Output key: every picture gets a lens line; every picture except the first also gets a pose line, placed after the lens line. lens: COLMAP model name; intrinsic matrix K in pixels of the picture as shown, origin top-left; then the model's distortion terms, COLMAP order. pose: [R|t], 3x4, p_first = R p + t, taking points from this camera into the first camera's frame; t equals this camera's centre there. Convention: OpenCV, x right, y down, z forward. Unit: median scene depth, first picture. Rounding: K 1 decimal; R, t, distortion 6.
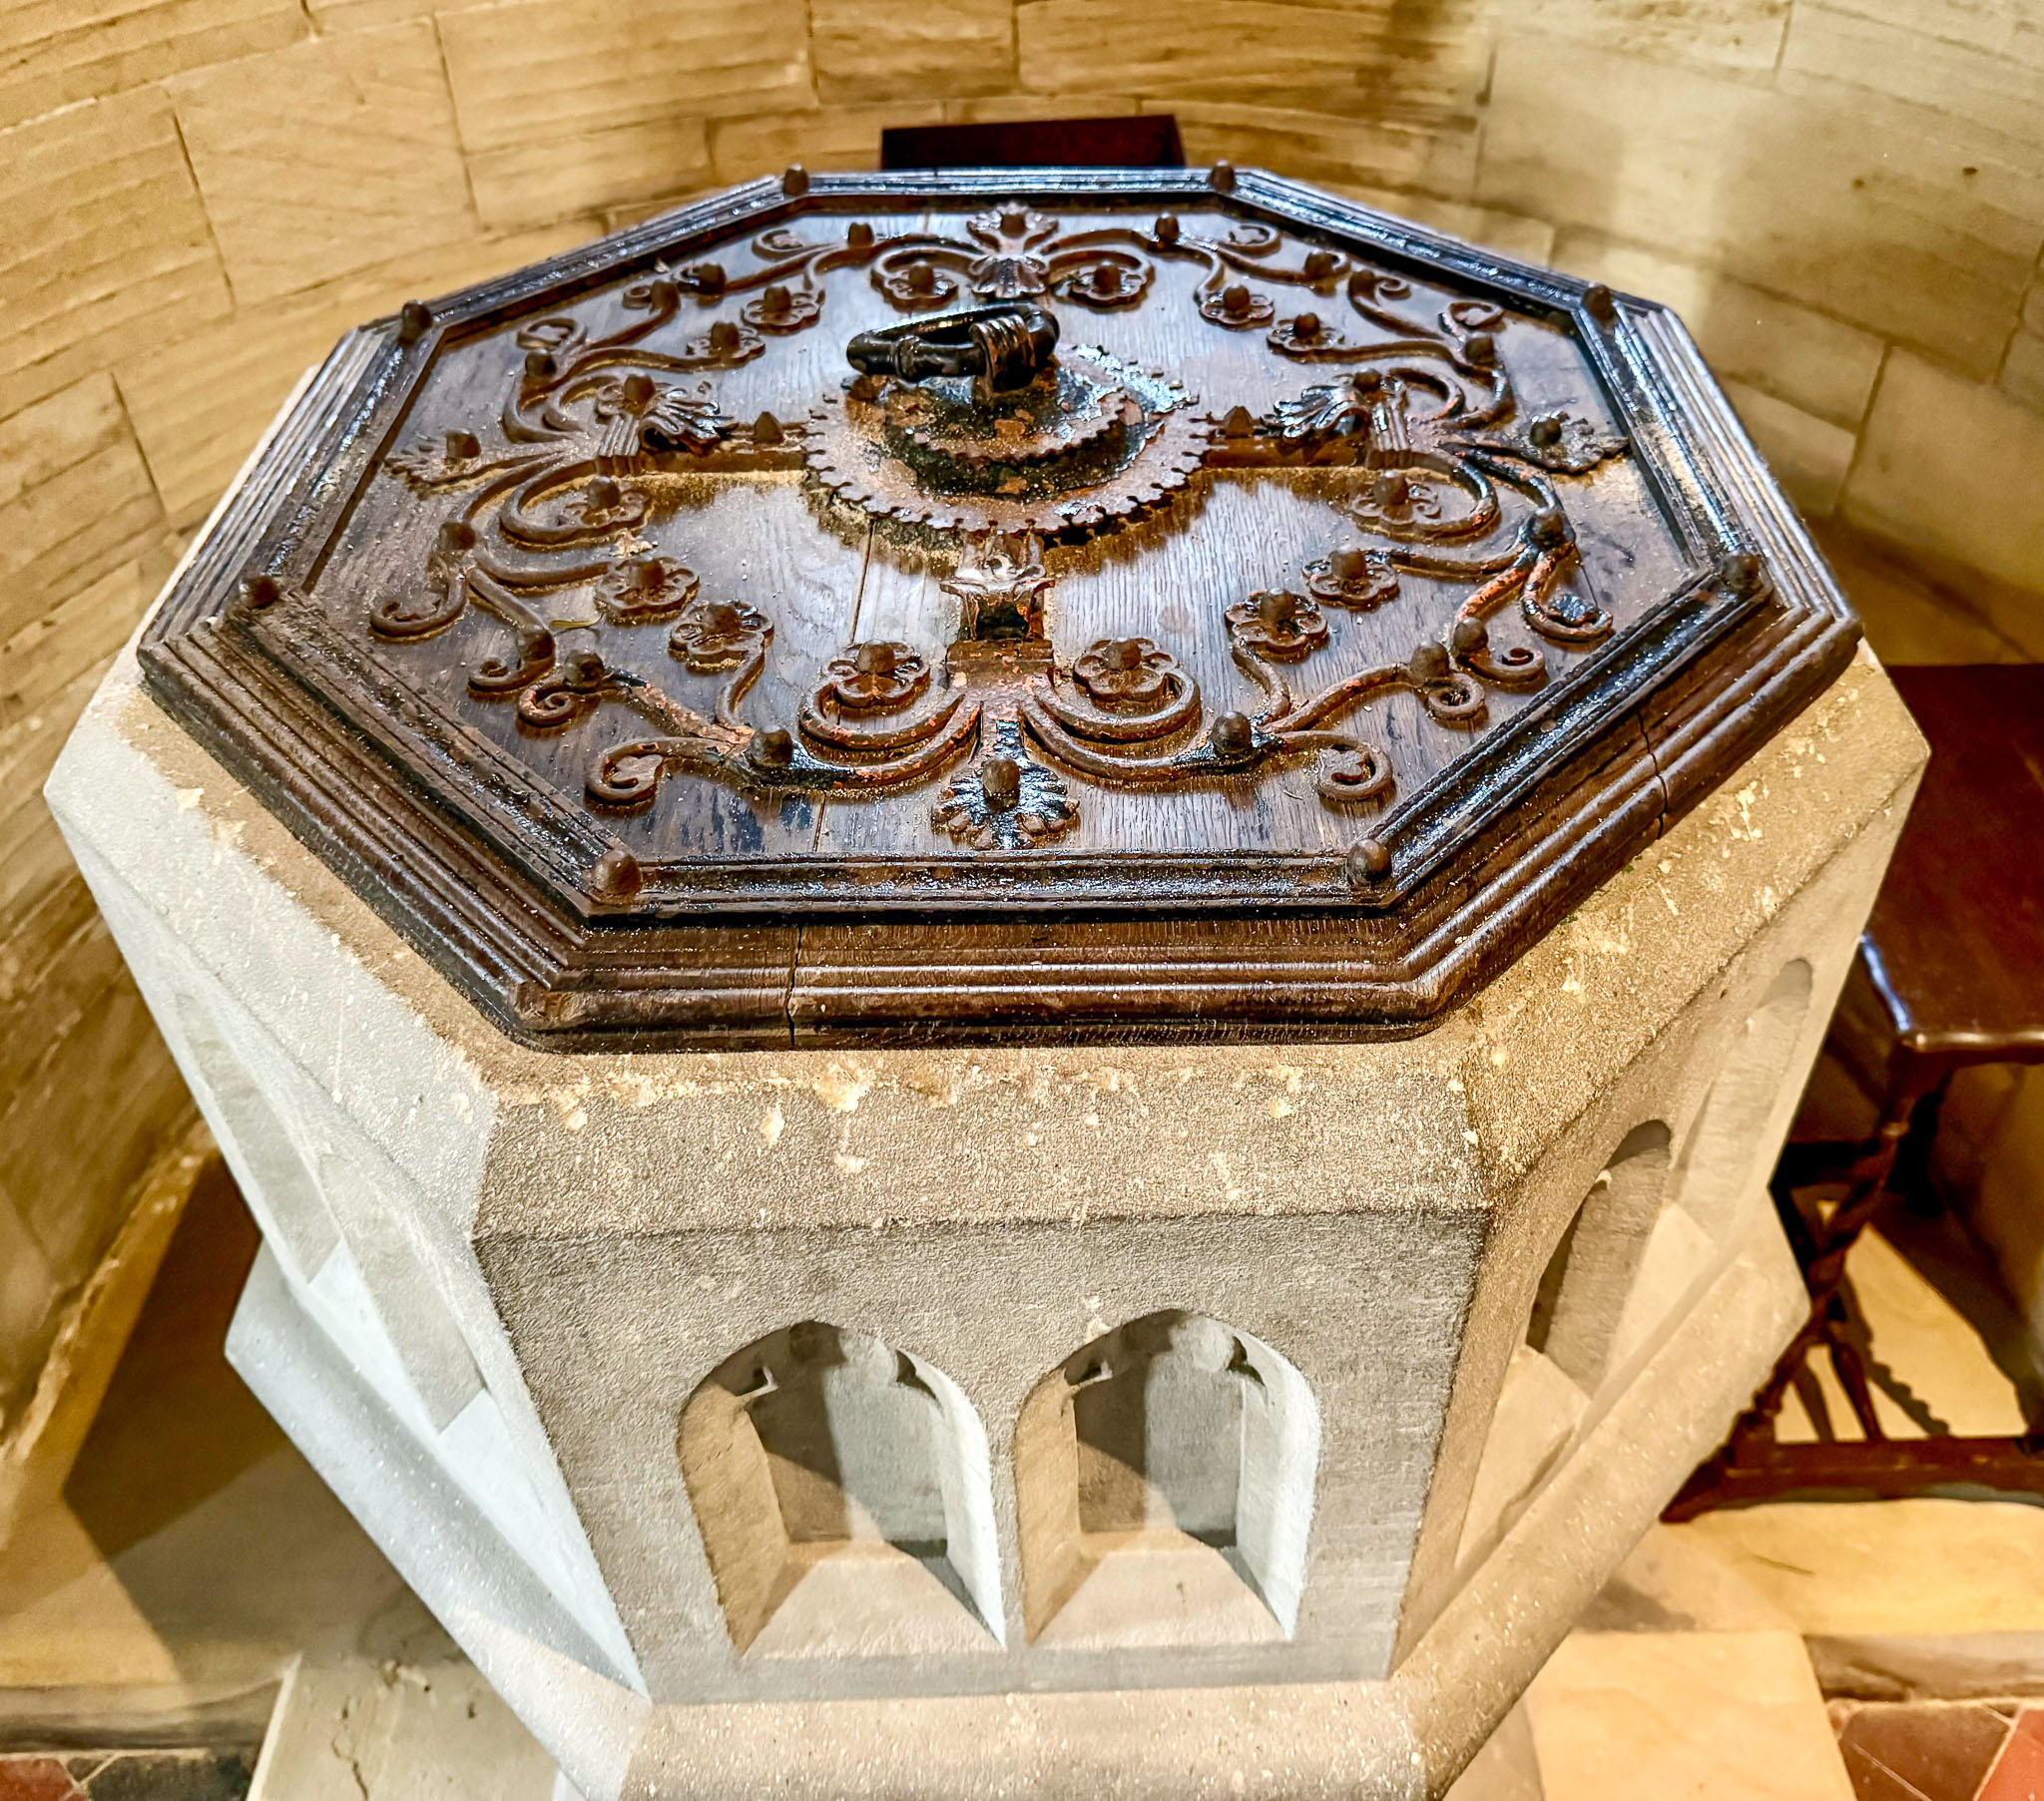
lens RADIAL K [[1825.9, 0, 1094.3], [0, 1825.9, 894.6], [0, 0, 1]] dist [-0.006380, -0.006047]
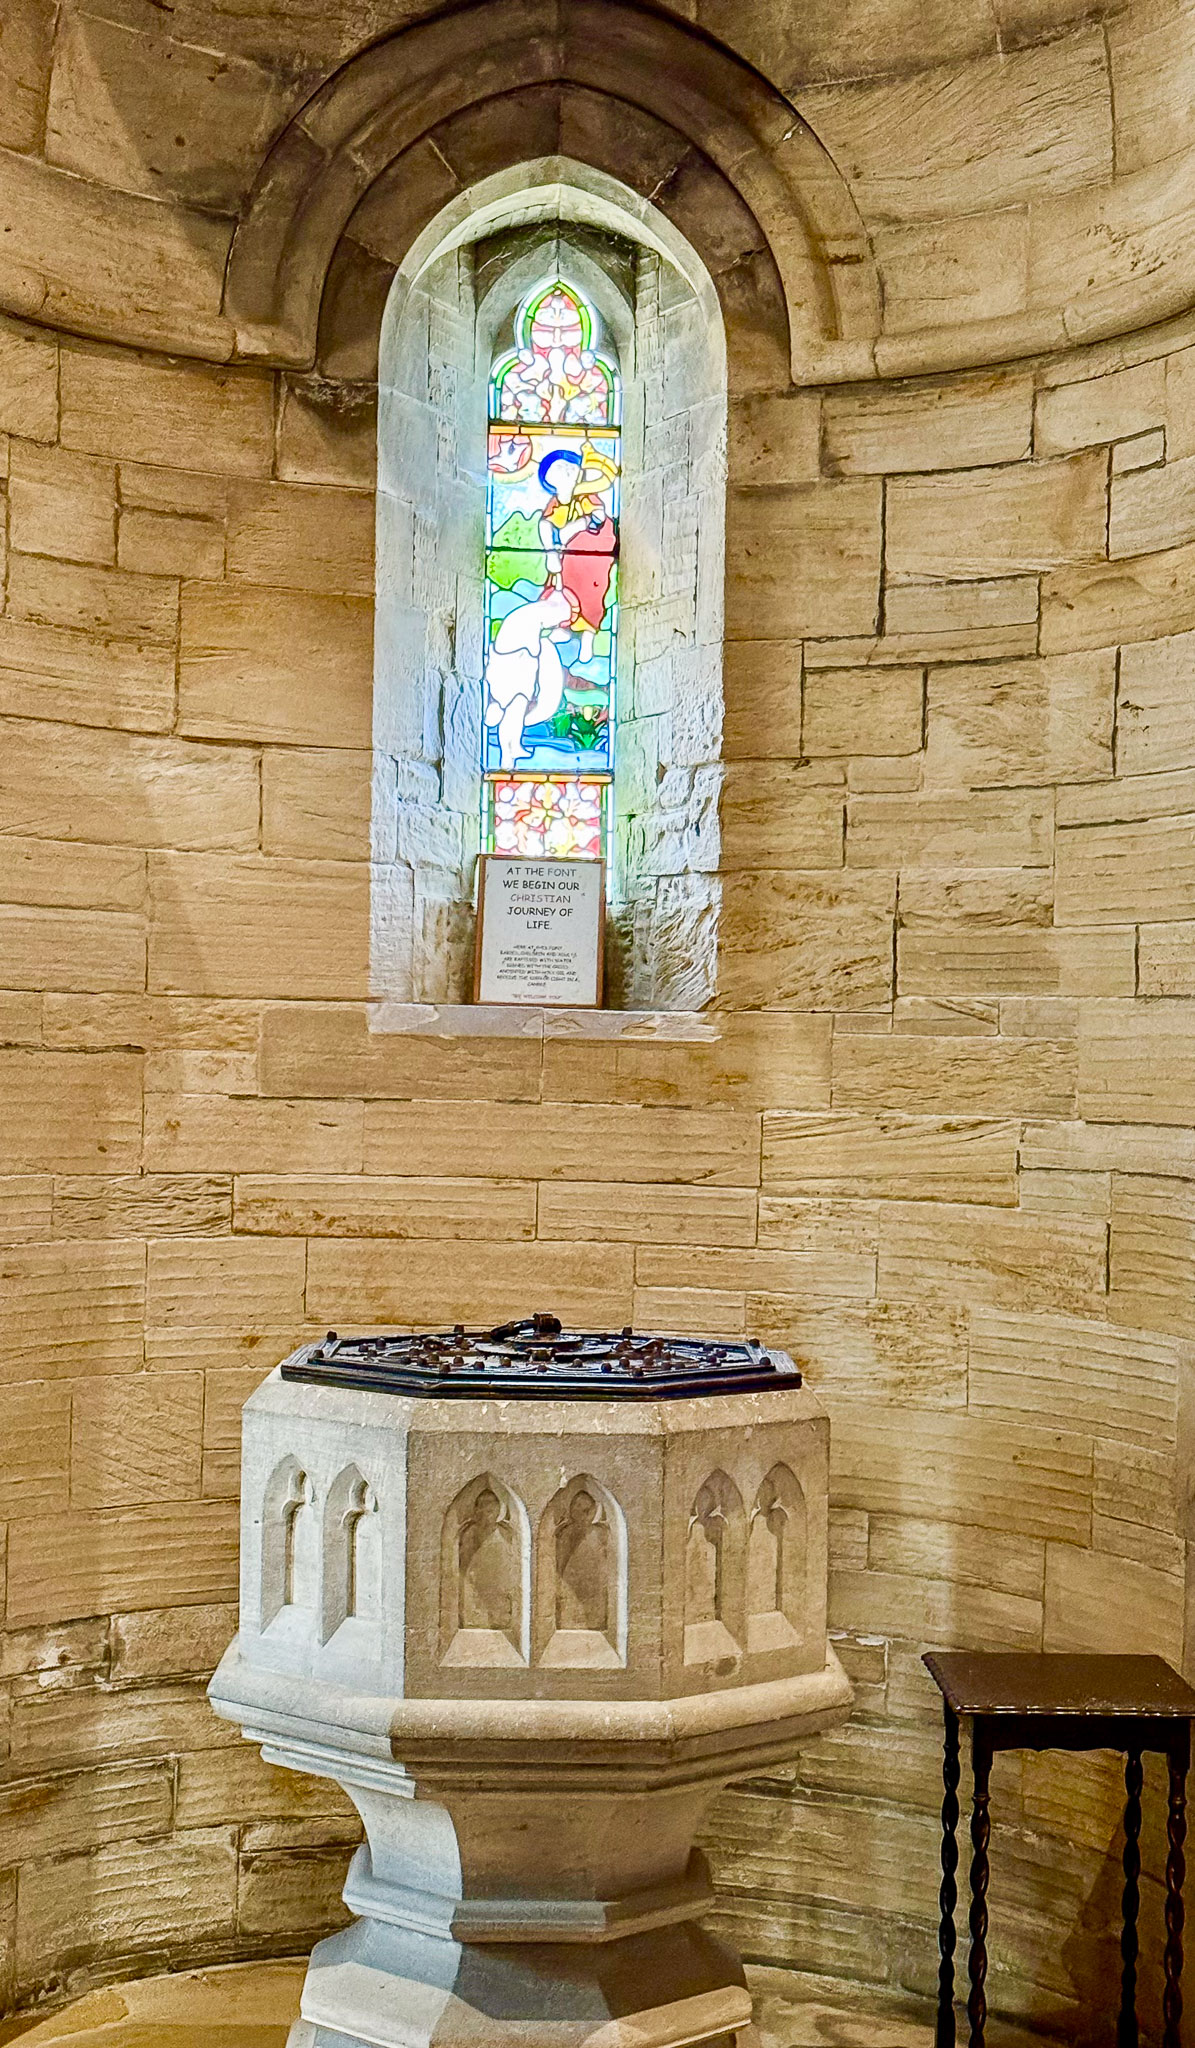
lens RADIAL K [[3103.8, 0, 597.5], [0, 3103.8, 1024.0], [0, 0, 1]] dist [0.002937, 0.002881]
pose [[0.999569, 0.024970, -0.015430, 0.114819], [-0.028867, 0.741026, -0.670856, 2.994858], [-0.005318, 0.671012, 0.741427, -3.405837]]
